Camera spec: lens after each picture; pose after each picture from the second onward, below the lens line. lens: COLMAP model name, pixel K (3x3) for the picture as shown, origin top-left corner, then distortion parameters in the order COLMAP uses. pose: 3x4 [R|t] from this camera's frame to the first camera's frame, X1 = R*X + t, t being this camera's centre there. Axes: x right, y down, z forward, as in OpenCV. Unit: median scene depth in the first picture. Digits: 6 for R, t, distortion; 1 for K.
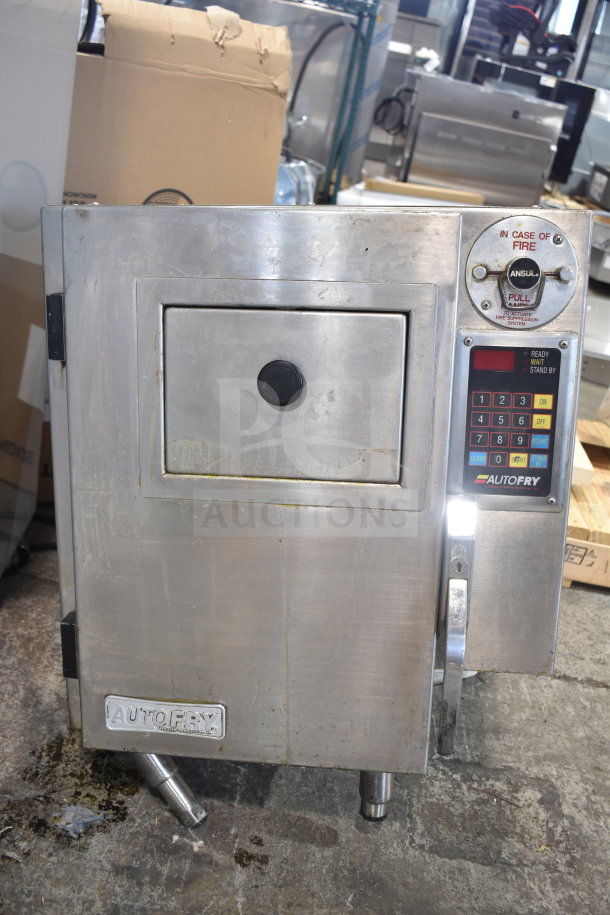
lens RADIAL K [[886.0, 0, 305.0], [0, 886.0, 457.5], [0, 0, 1]] dist [-0.078734, 0.006152]
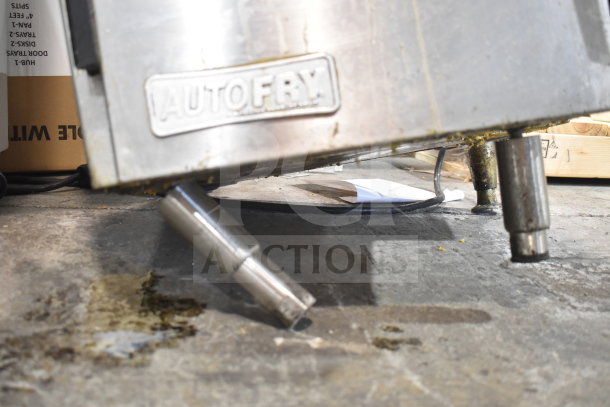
lens RADIAL K [[630.0, 0, 305.0], [0, 630.0, 203.5], [0, 0, 1]] dist [-0.060513, -0.009533]
pose [[0.967321, -0.180474, 0.178101, -0.192839], [0.215401, 0.955465, -0.201713, 0.432400], [-0.133765, 0.233484, 0.963116, 0.512722]]
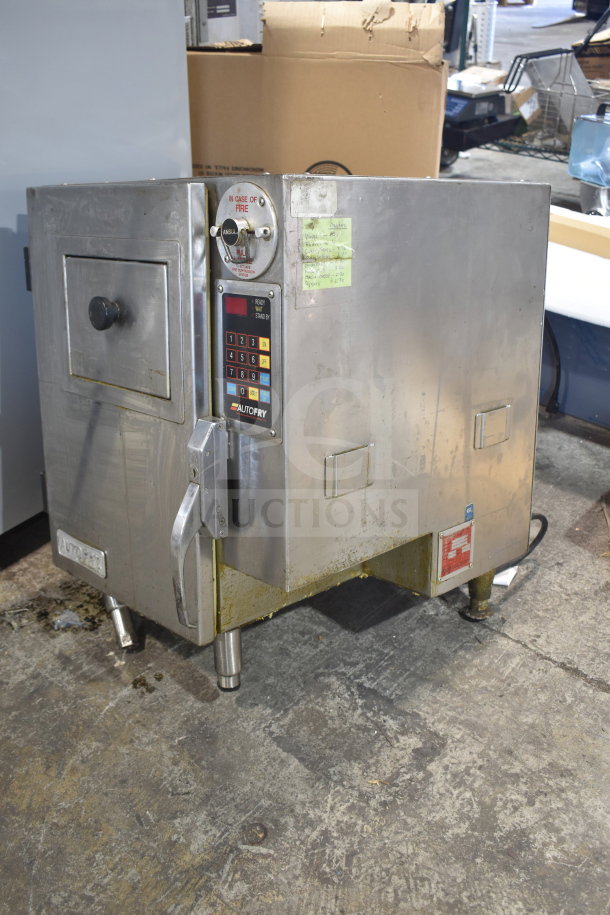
lens RADIAL K [[902.3, 0, 305.0], [0, 902.3, 457.5], [0, 0, 1]] dist [-0.082785, 0.010937]
pose [[0.767491, 0.158424, -0.621175, 0.883176], [-0.136973, 0.987132, 0.082521, -0.017947], [0.626255, 0.021750, 0.779315, 0.100619]]
